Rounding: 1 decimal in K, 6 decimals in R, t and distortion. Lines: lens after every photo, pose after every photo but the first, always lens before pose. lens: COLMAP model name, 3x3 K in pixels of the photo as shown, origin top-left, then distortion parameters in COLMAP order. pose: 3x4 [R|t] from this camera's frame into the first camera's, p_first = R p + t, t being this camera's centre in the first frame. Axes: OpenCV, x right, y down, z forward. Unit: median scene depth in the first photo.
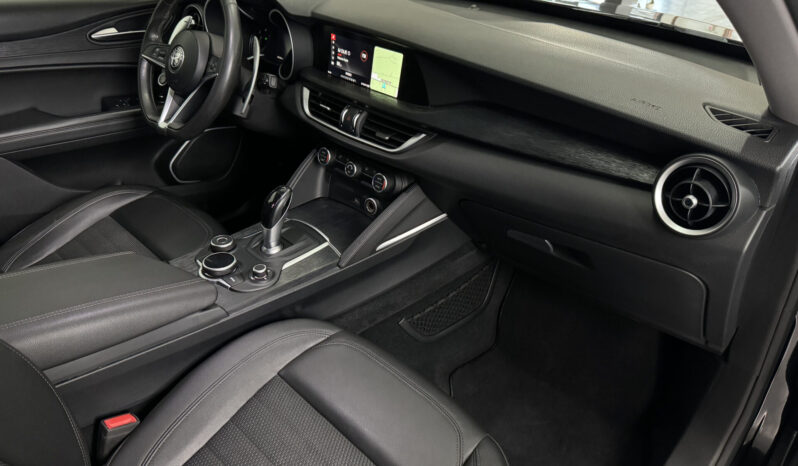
lens RADIAL K [[564.9, 0, 399.9], [0, 564.9, 237.4], [0, 0, 1]] dist [0.054671, -0.076241]
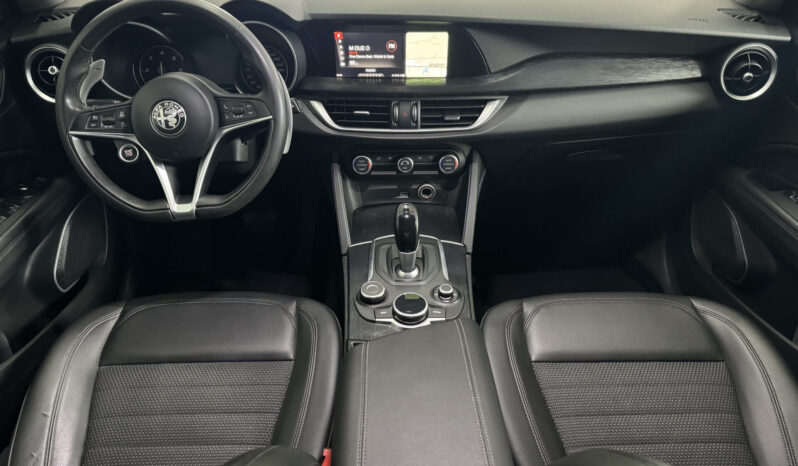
lens RADIAL K [[564.9, 0, 396.9], [0, 564.9, 253.7], [0, 0, 1]] dist [0.054671, -0.076241]
pose [[0.705086, -0.457557, 0.541752, -0.725286], [0.391366, 0.888176, 0.240782, -0.234423], [-0.591342, 0.042251, 0.805313, 0.241029]]
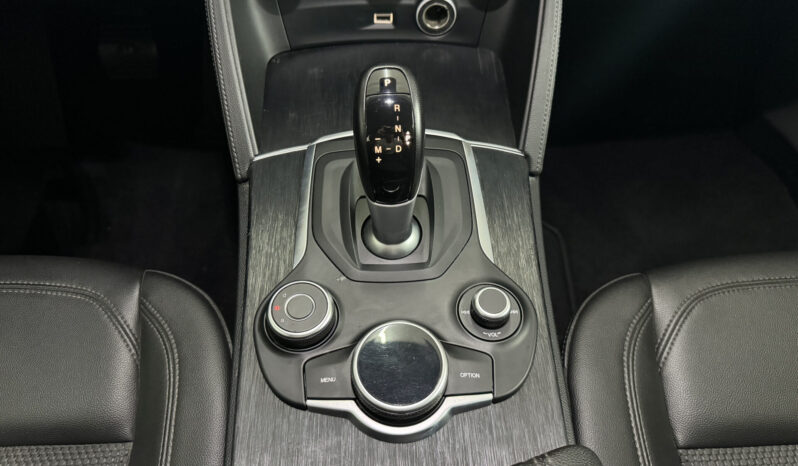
lens RADIAL K [[564.9, 0, 392.7], [0, 564.9, 238.3], [0, 0, 1]] dist [0.054671, -0.076241]
pose [[0.693145, -0.613392, 0.378549, -0.365433], [0.389572, 0.760670, 0.519244, -0.173298], [-0.606451, -0.212439, 0.766216, 0.691074]]
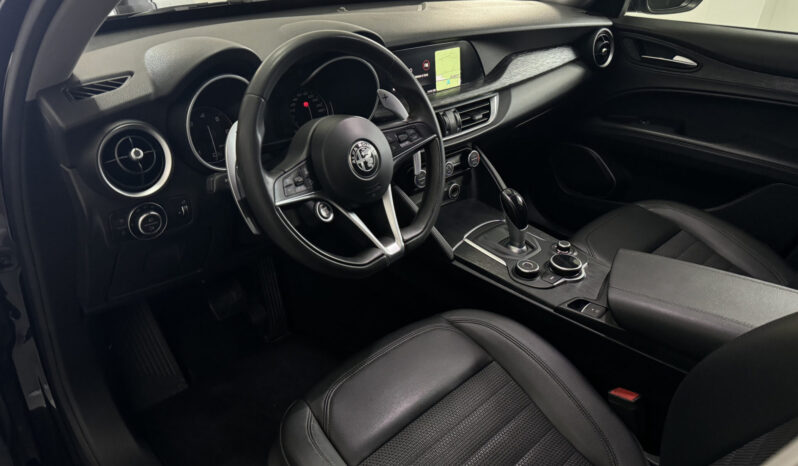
lens RADIAL K [[564.9, 0, 404.9], [0, 564.9, 240.6], [0, 0, 1]] dist [0.054671, -0.076241]
pose [[0.031062, -0.536418, 0.843380, -1.110183], [0.488733, 0.744188, 0.455328, -0.569625], [-0.871880, 0.398045, 0.285281, 0.856959]]
